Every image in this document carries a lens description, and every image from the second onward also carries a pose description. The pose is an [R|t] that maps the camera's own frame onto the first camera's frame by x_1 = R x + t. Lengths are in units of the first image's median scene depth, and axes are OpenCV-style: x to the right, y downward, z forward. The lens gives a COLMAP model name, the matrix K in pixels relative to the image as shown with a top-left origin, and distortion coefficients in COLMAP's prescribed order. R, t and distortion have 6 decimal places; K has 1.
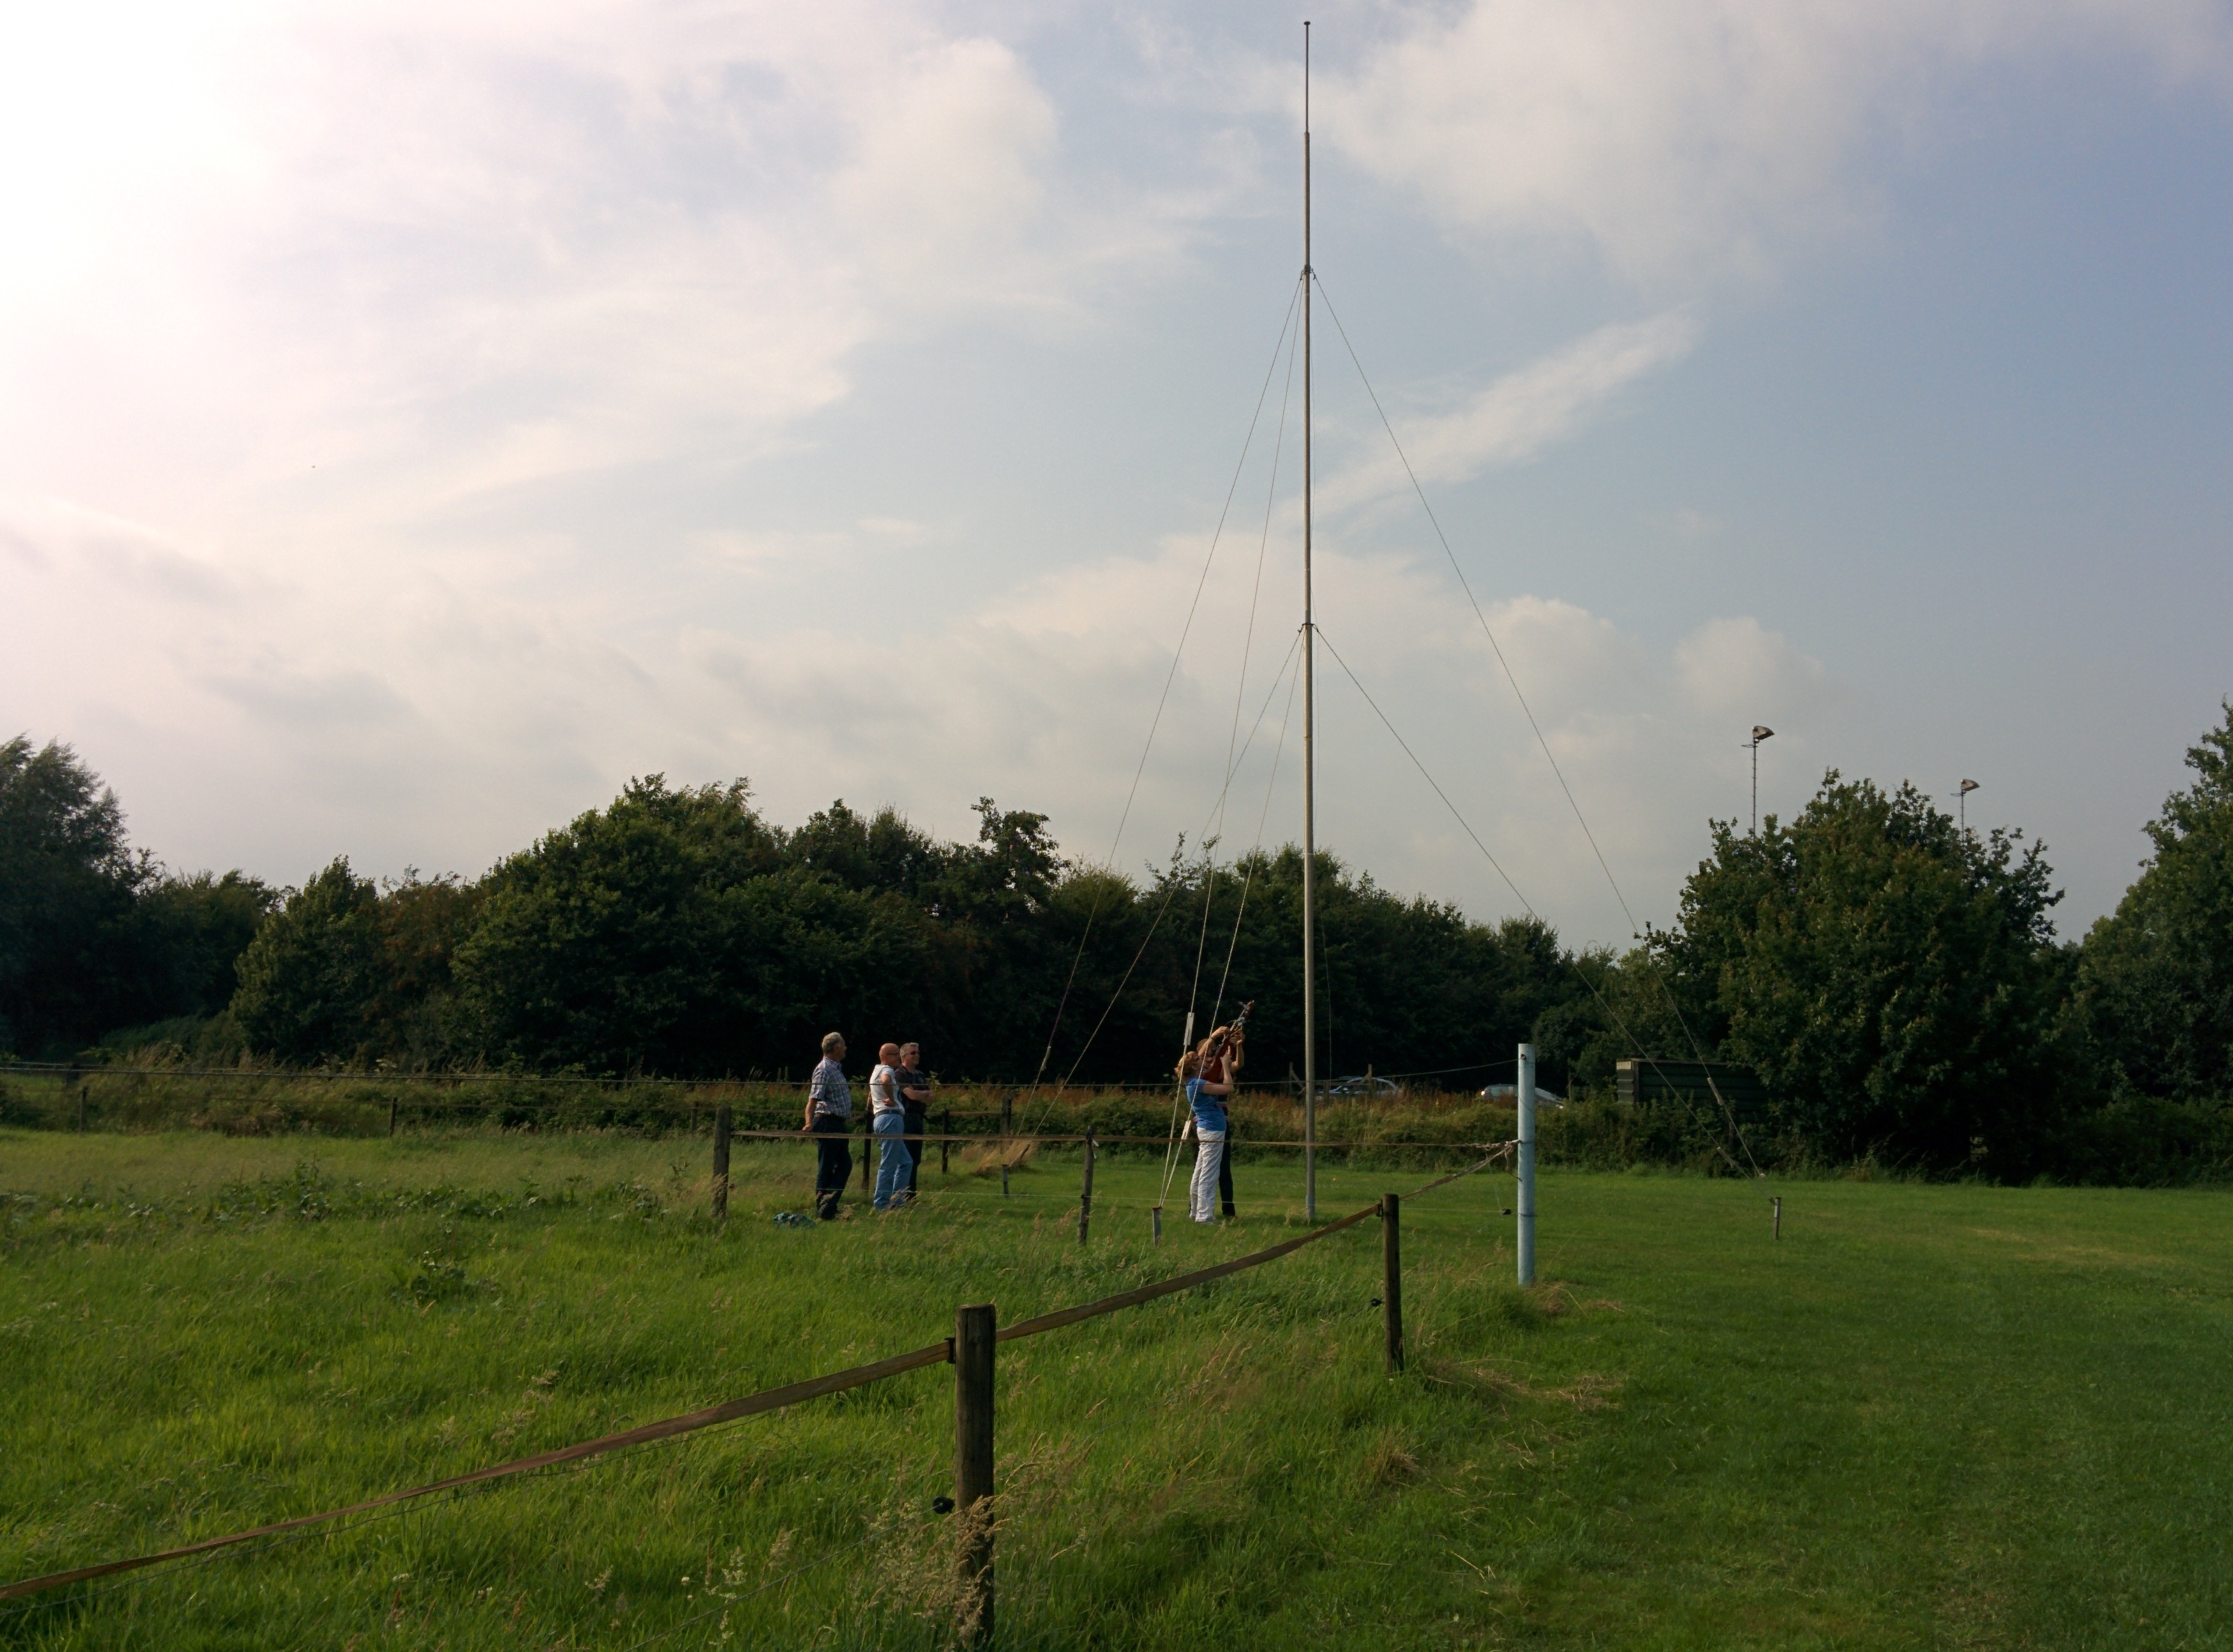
lens RADIAL K [[1987.0, 0, 1103.4], [0, 1987.0, 824.2], [0, 0, 1]] dist [0.087415, -0.115157]
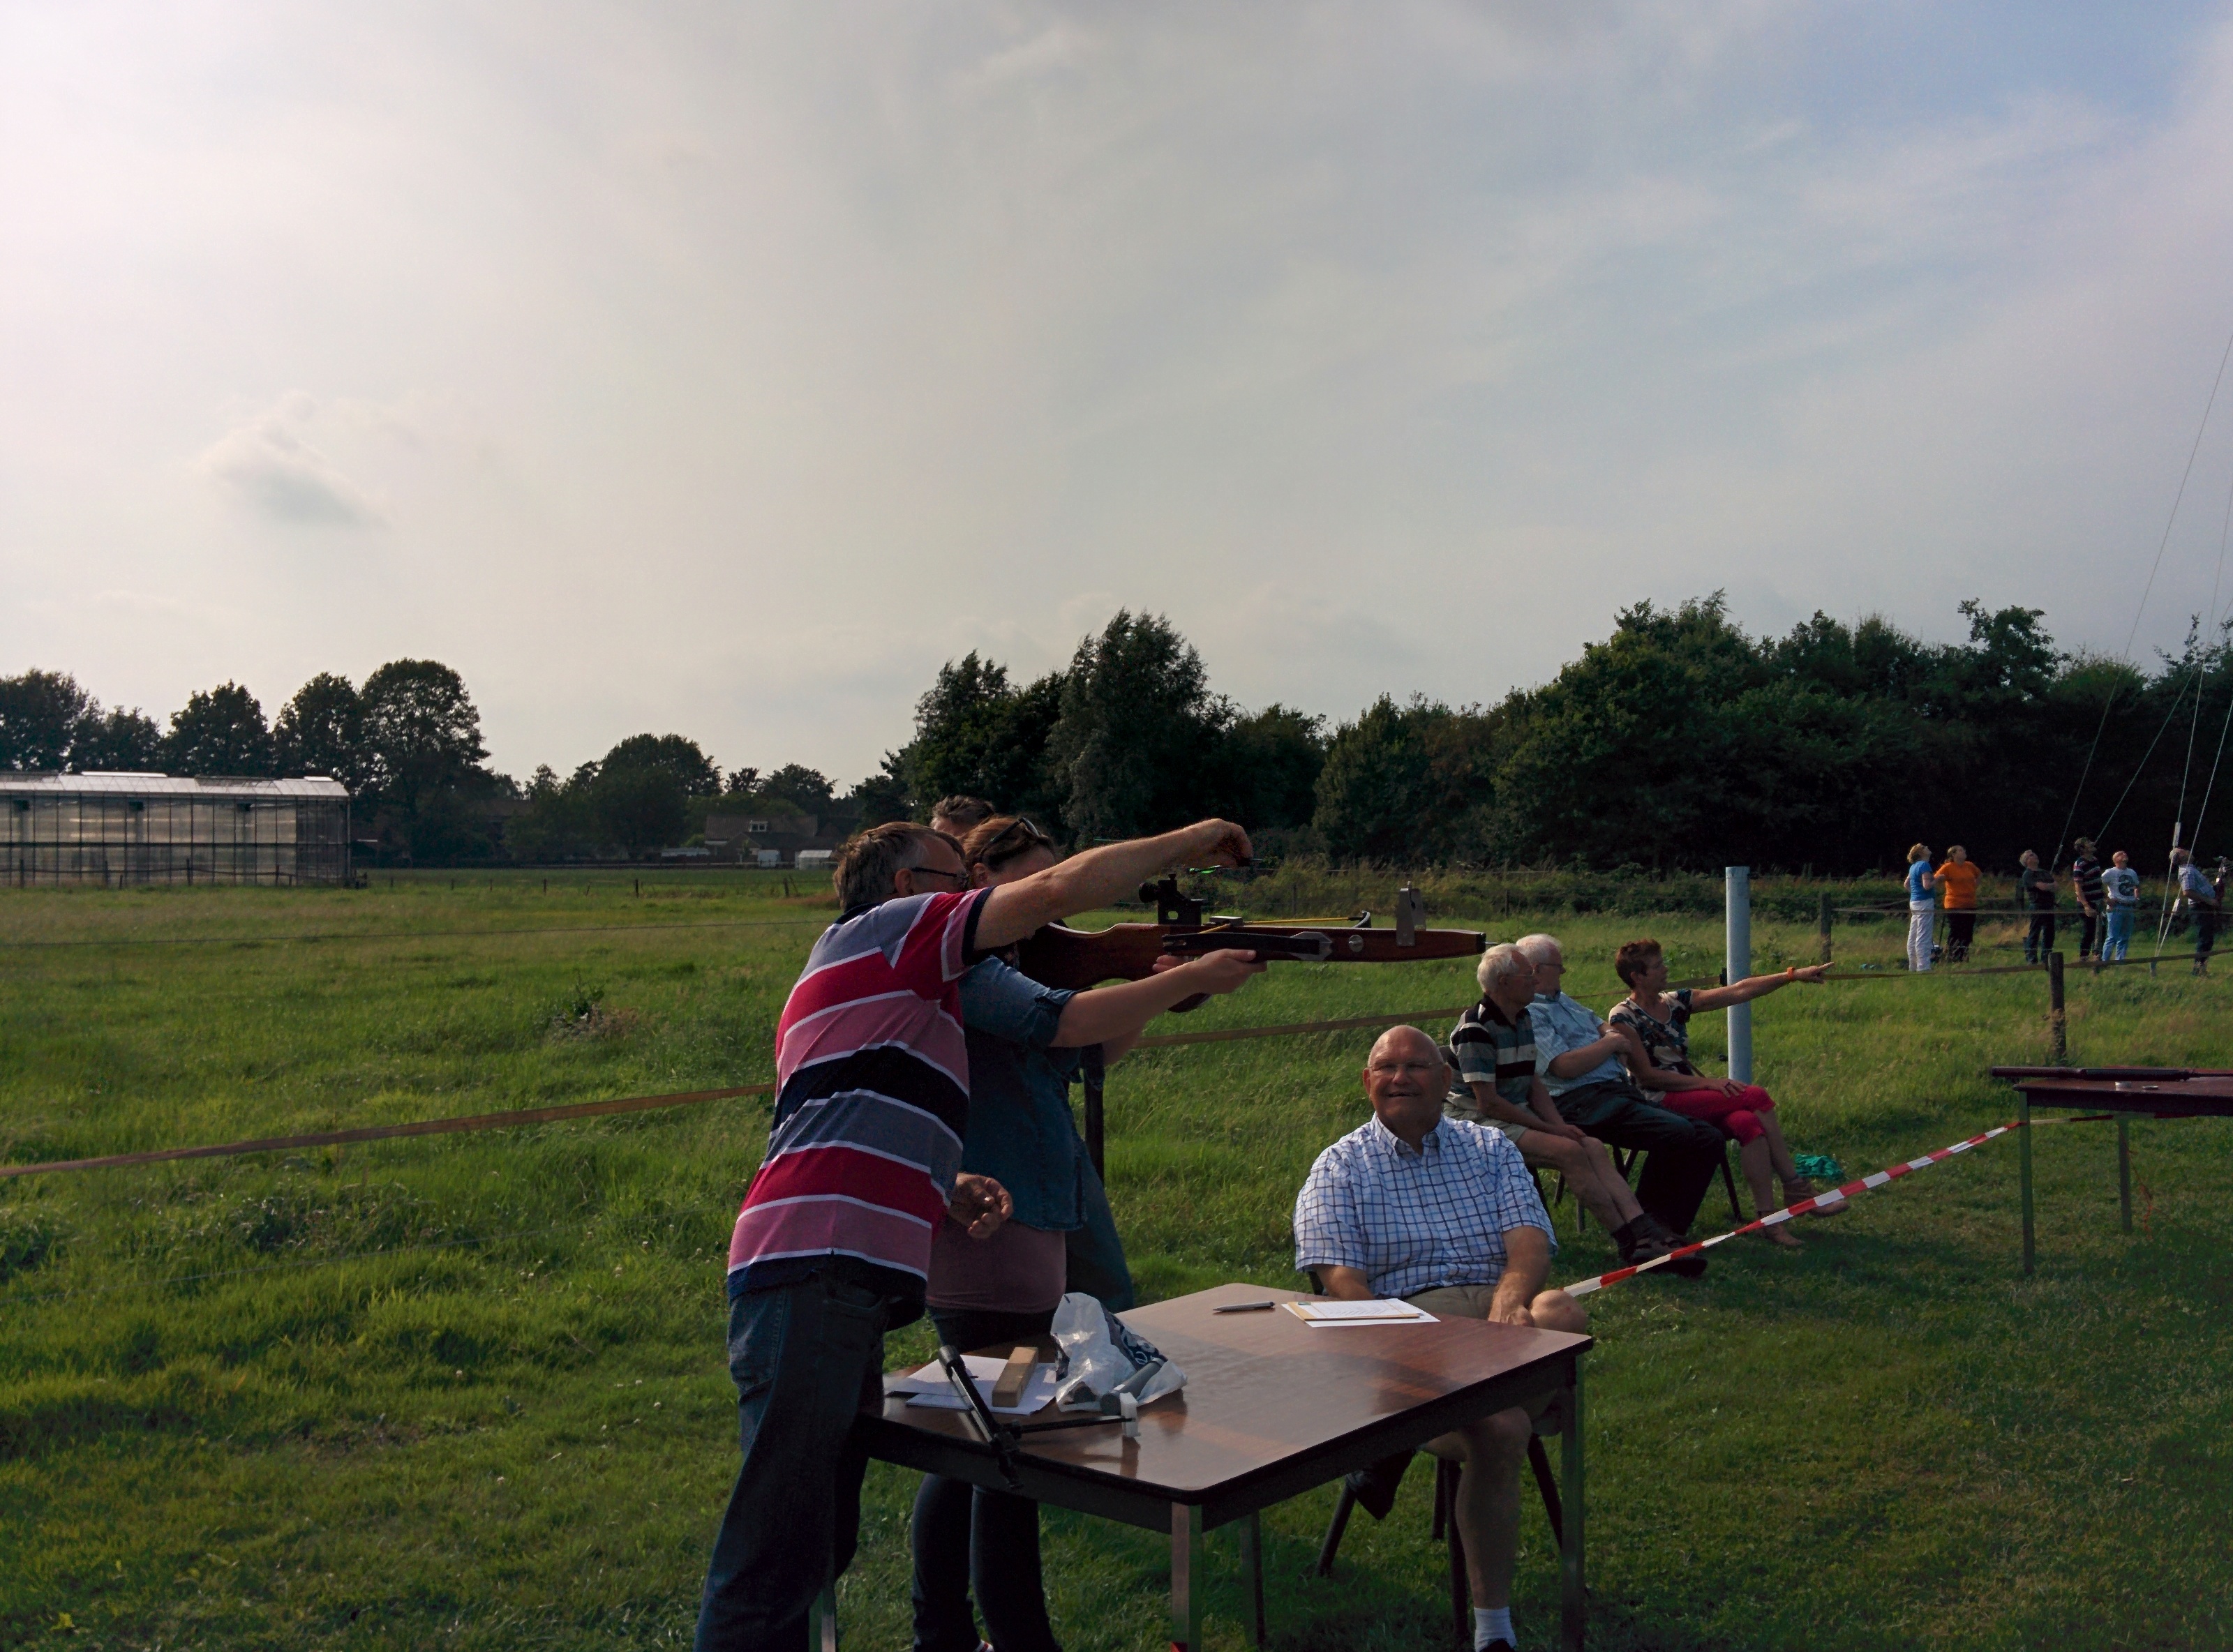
lens RADIAL K [[1987.0, 0, 1110.7], [0, 1987.0, 825.2], [0, 0, 1]] dist [0.087415, -0.115157]
pose [[0.895095, -0.029565, -0.444894, 0.000451], [0.075129, 0.993533, 0.085129, -0.022204], [0.439500, -0.109623, 0.891528, -0.163322]]
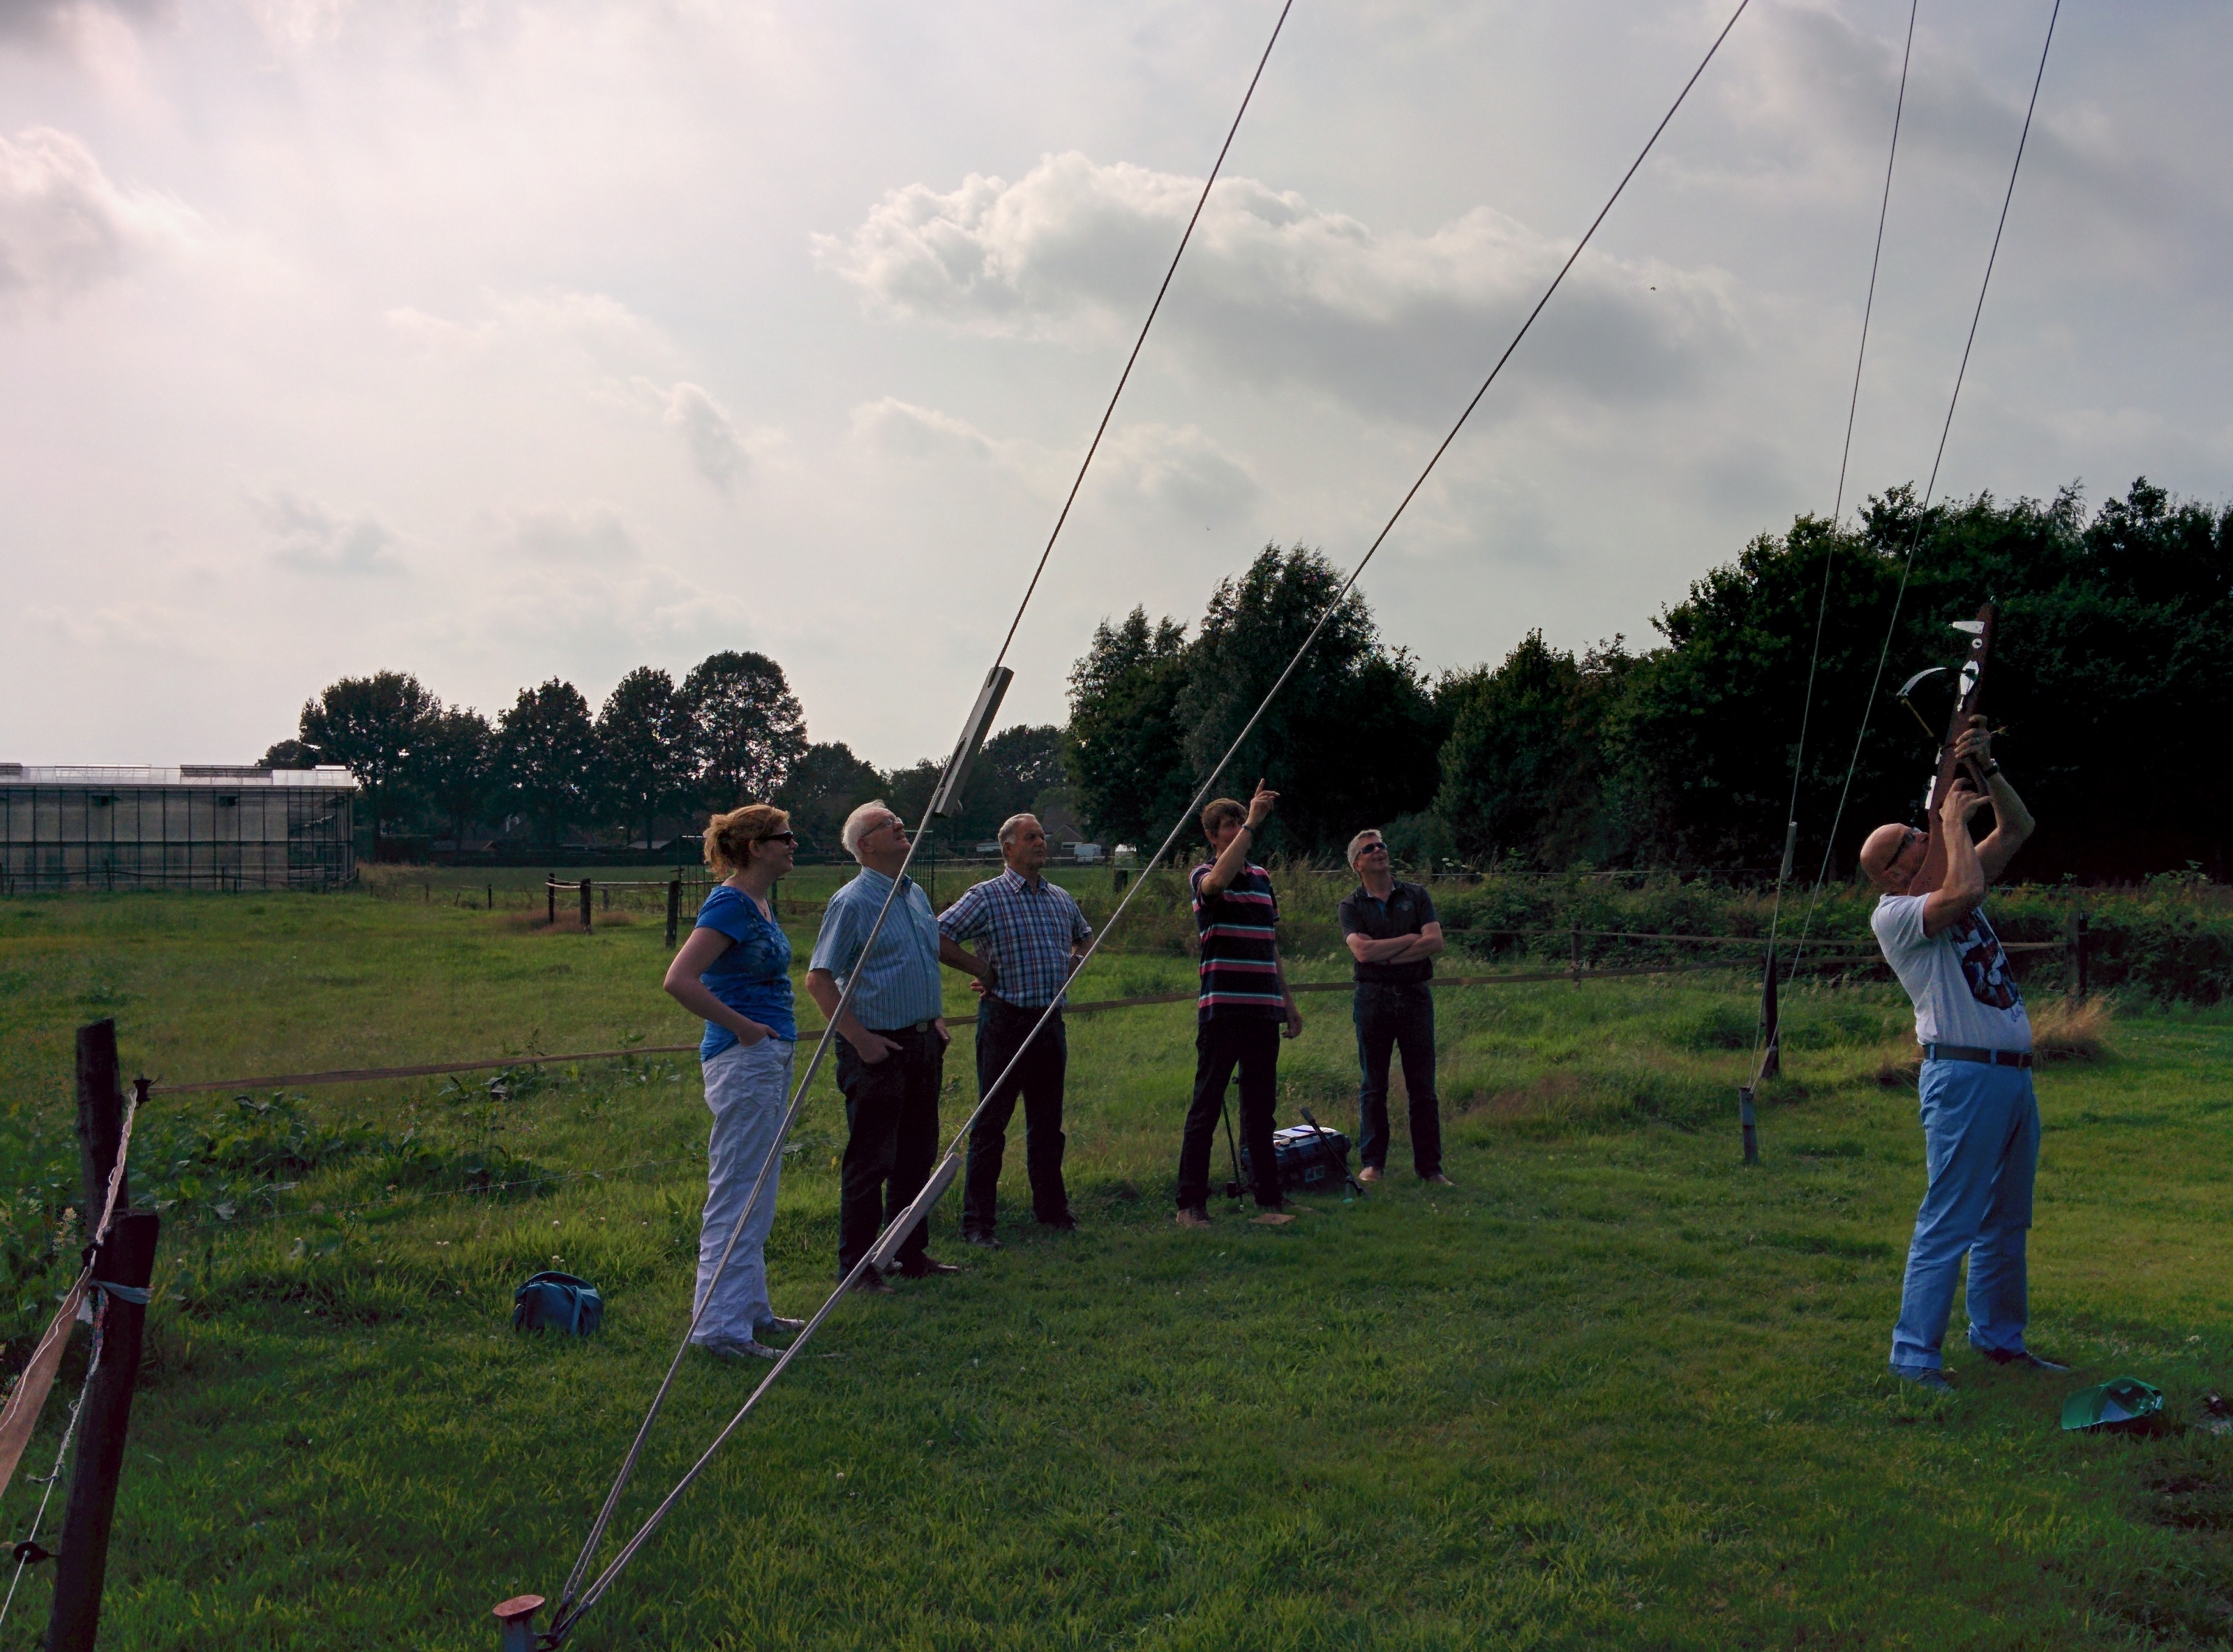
lens RADIAL K [[1987.0, 0, 1130.9], [0, 1987.0, 832.0], [0, 0, 1]] dist [0.087415, -0.115157]
pose [[0.767594, -0.032537, -0.640111, 0.052540], [0.101674, 0.992246, 0.071487, 0.027482], [0.632821, -0.119955, 0.764950, 0.233192]]
